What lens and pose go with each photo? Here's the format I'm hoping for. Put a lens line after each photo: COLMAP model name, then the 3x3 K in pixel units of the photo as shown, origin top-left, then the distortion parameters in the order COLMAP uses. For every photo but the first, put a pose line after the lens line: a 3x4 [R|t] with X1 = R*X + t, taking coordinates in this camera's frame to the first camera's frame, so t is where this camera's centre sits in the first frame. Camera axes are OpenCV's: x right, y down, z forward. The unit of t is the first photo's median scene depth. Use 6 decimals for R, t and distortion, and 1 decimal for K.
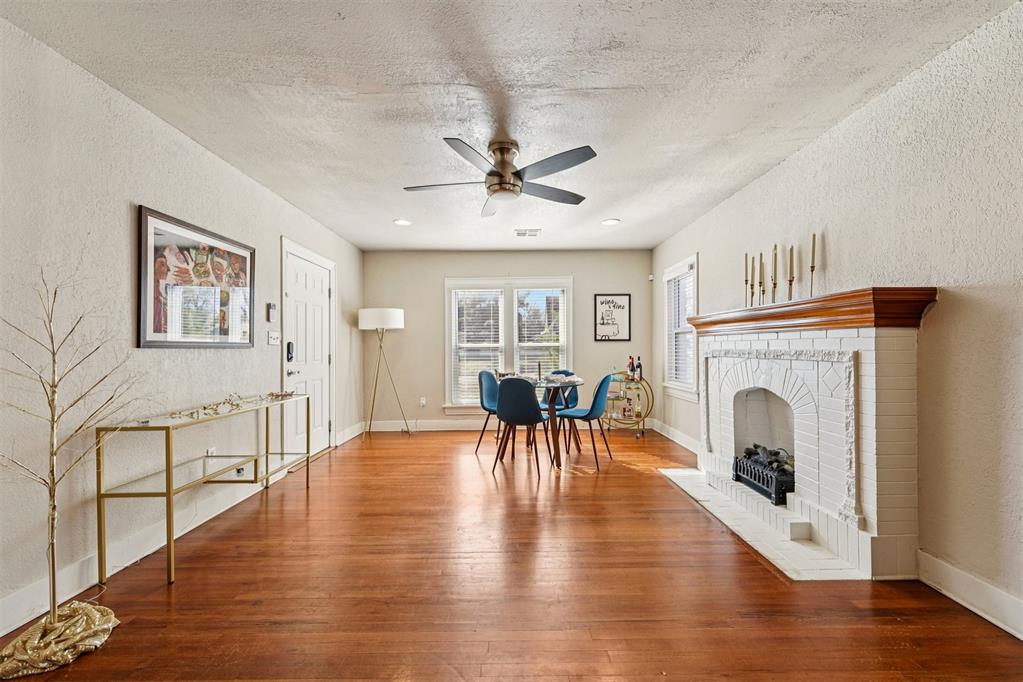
lens RADIAL K [[406.6, 0, 511.5], [0, 406.6, 341.0], [0, 0, 1]] dist [0.003160, 0.000259]
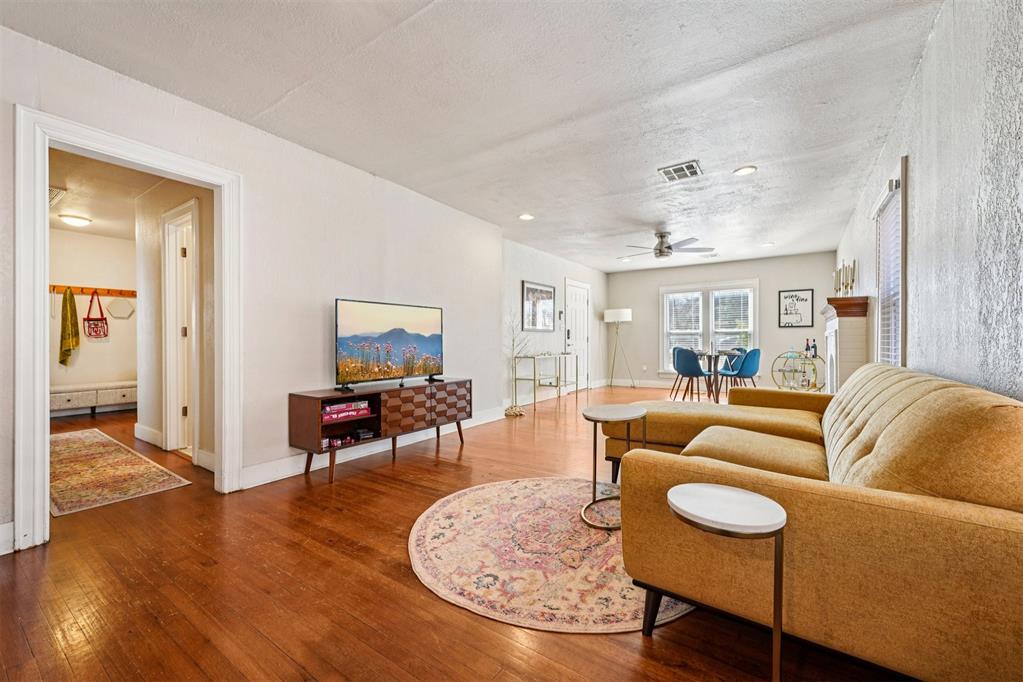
lens RADIAL K [[406.6, 0, 511.5], [0, 406.6, 341.0], [0, 0, 1]] dist [0.003160, 0.000259]
pose [[0.814683, 0.006268, -0.579873, 0.282553], [0.006104, 0.999794, 0.019383, 0.013732], [0.579875, -0.019330, 0.814476, -0.579872]]
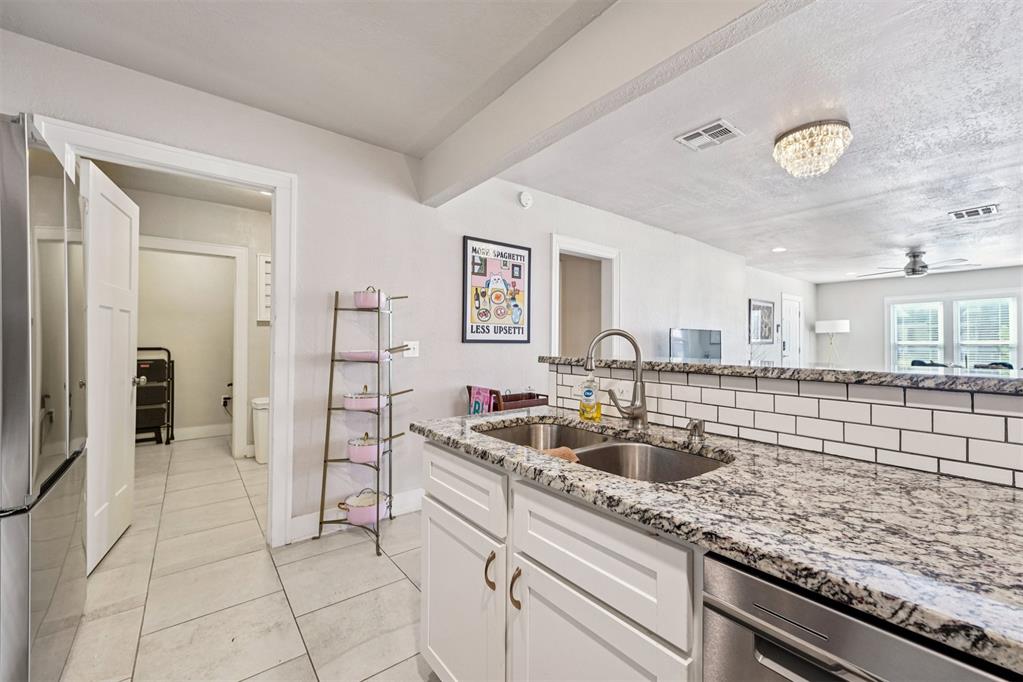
lens RADIAL K [[406.6, 0, 511.5], [0, 406.6, 341.0], [0, 0, 1]] dist [0.003160, 0.000259]
pose [[0.608136, 0.003617, -0.793825, 0.201201], [0.007602, 0.999917, 0.010379, -0.023155], [0.793797, -0.012347, 0.608058, -1.035962]]
